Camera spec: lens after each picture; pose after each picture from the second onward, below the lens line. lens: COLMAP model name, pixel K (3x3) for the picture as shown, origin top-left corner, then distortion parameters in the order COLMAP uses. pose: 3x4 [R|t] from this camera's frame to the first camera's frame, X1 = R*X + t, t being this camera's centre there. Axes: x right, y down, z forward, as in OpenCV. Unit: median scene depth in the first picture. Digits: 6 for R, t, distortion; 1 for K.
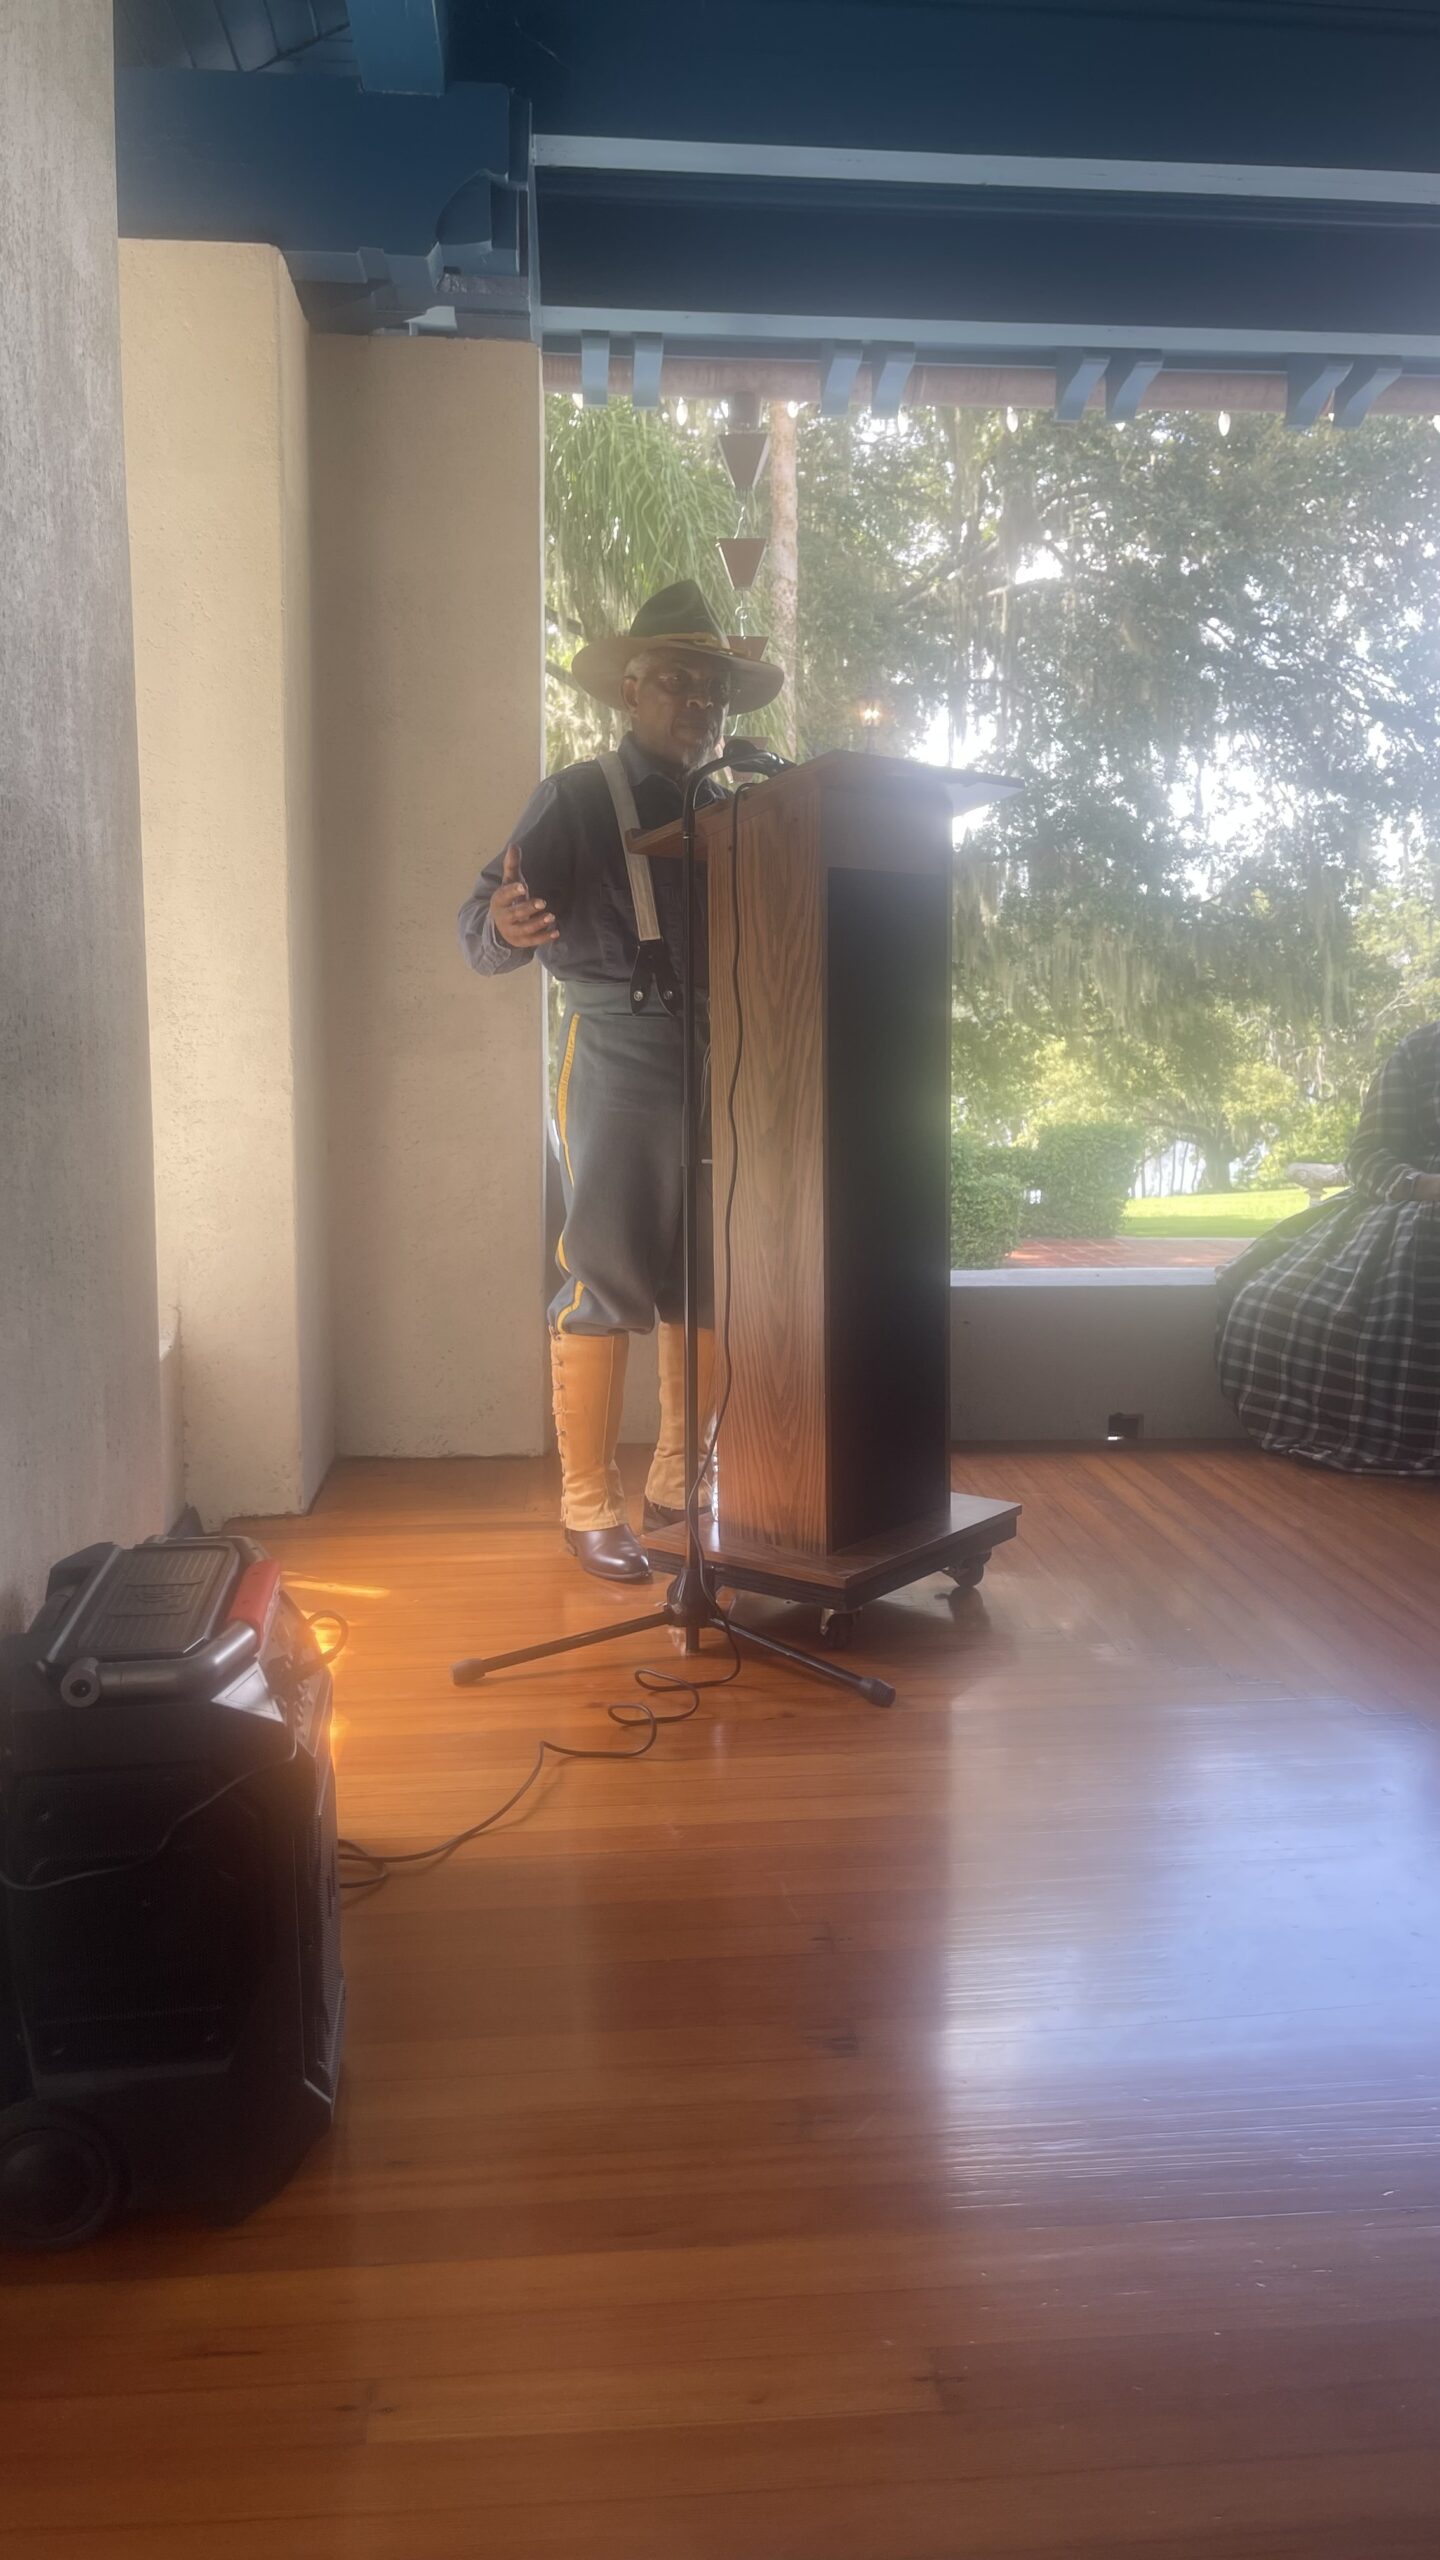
lens RADIAL K [[1950.8, 0, 720.0], [0, 1950.8, 1280.0], [0, 0, 1]] dist [0.039565, -0.051711]
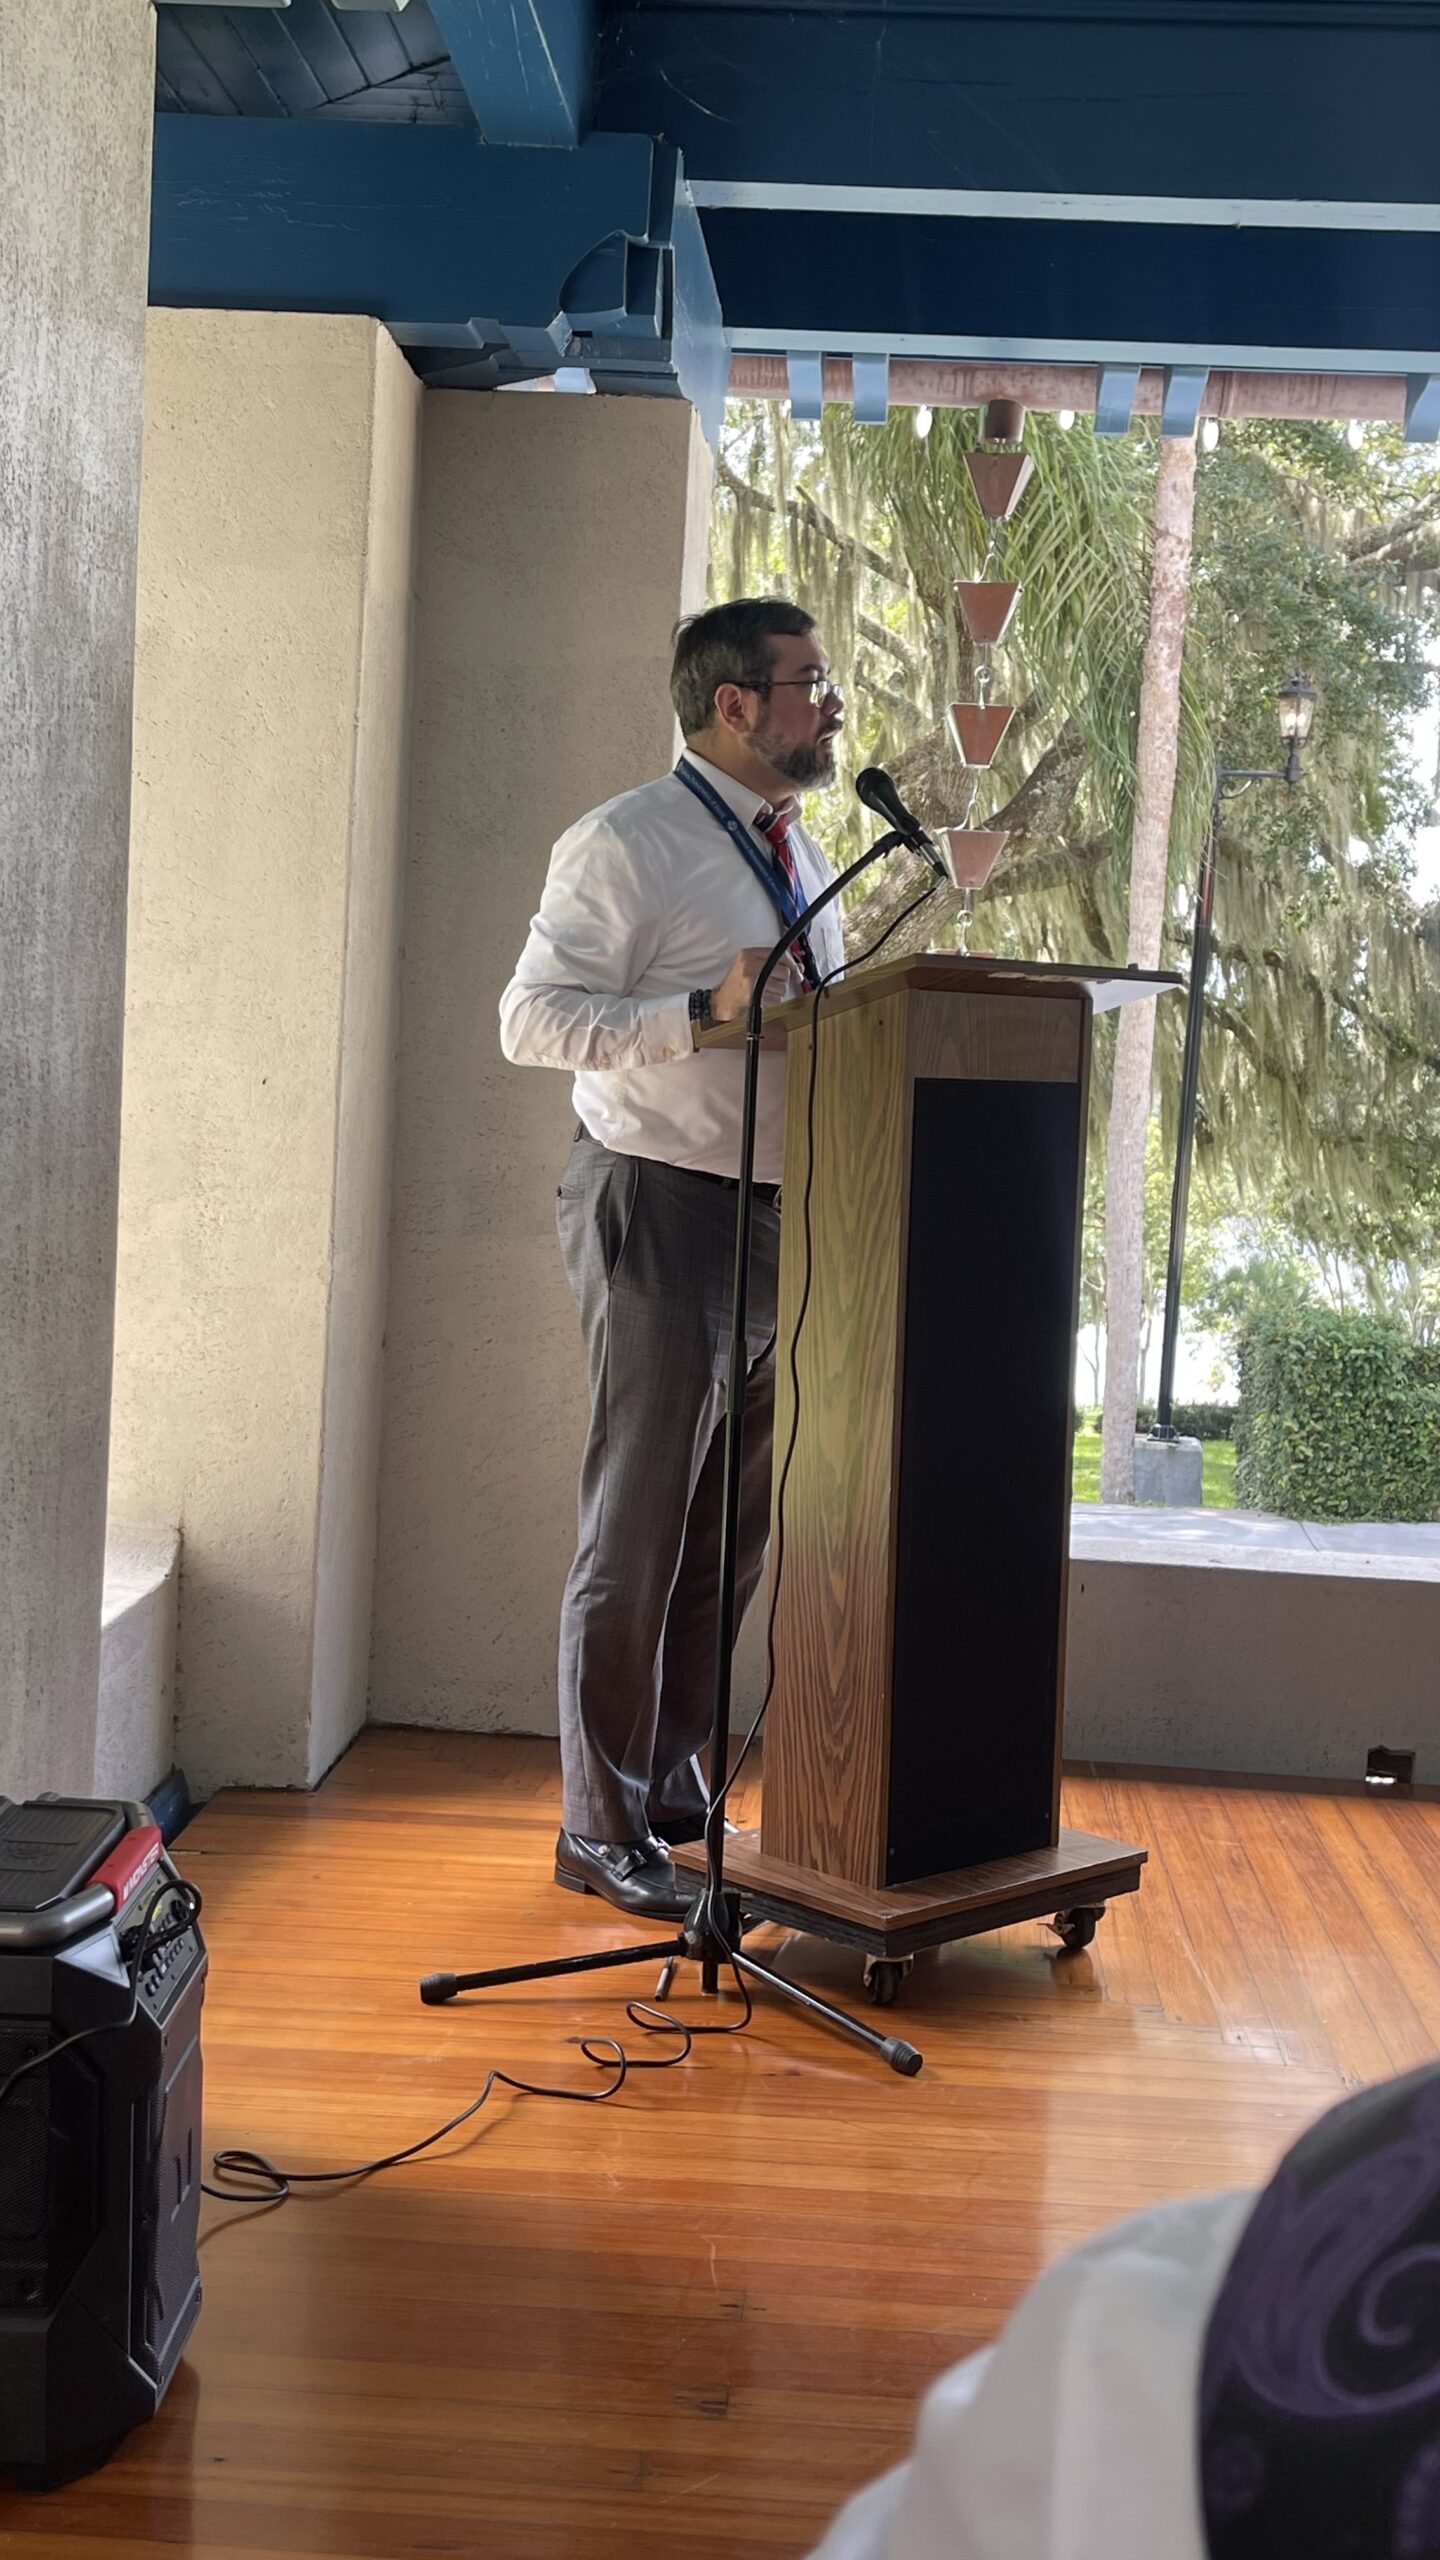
lens RADIAL K [[3008.2, 0, 720.0], [0, 3008.2, 1280.0], [0, 0, 1]] dist [0.022030, 0.009769]
pose [[0.986740, 0.057092, -0.151934, 0.175330], [-0.066716, 0.996026, -0.059010, -0.039262], [0.147961, 0.068364, 0.986627, -0.306367]]
